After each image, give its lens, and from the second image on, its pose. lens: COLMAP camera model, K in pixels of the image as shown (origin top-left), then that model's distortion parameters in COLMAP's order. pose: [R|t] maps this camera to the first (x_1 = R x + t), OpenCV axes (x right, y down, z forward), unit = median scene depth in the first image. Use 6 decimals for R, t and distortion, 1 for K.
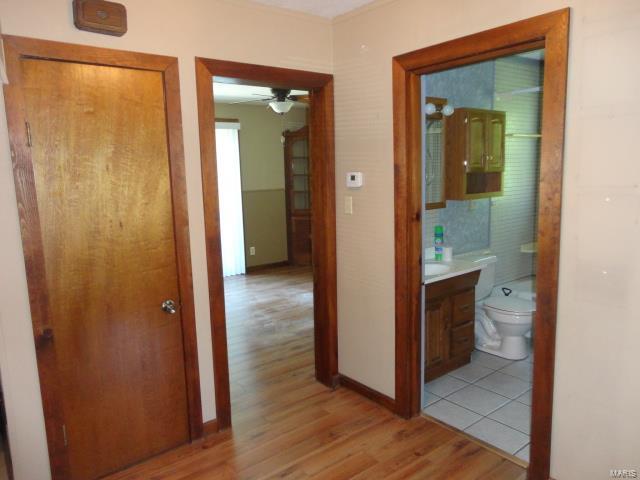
lens RADIAL K [[468.5, 0, 320.0], [0, 468.5, 240.0], [0, 0, 1]] dist [-0.005023, -0.001248]
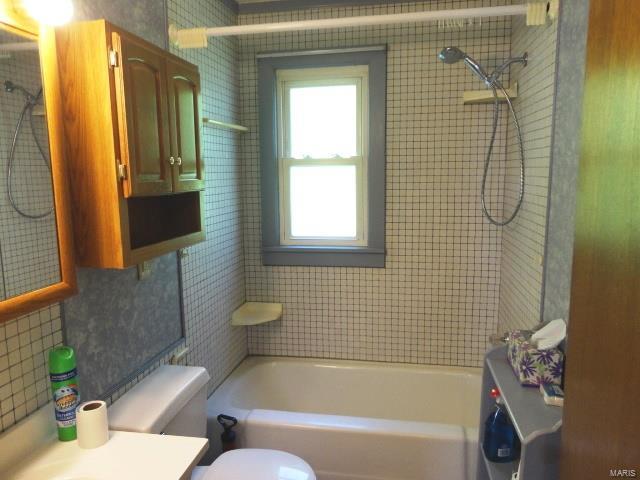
lens RADIAL K [[468.5, 0, 320.0], [0, 468.5, 240.0], [0, 0, 1]] dist [-0.005023, -0.001248]
pose [[0.766691, -0.080257, 0.636981, 0.247608], [0.082118, 0.996265, 0.026686, -0.145055], [-0.636743, 0.031848, 0.770418, 0.795165]]
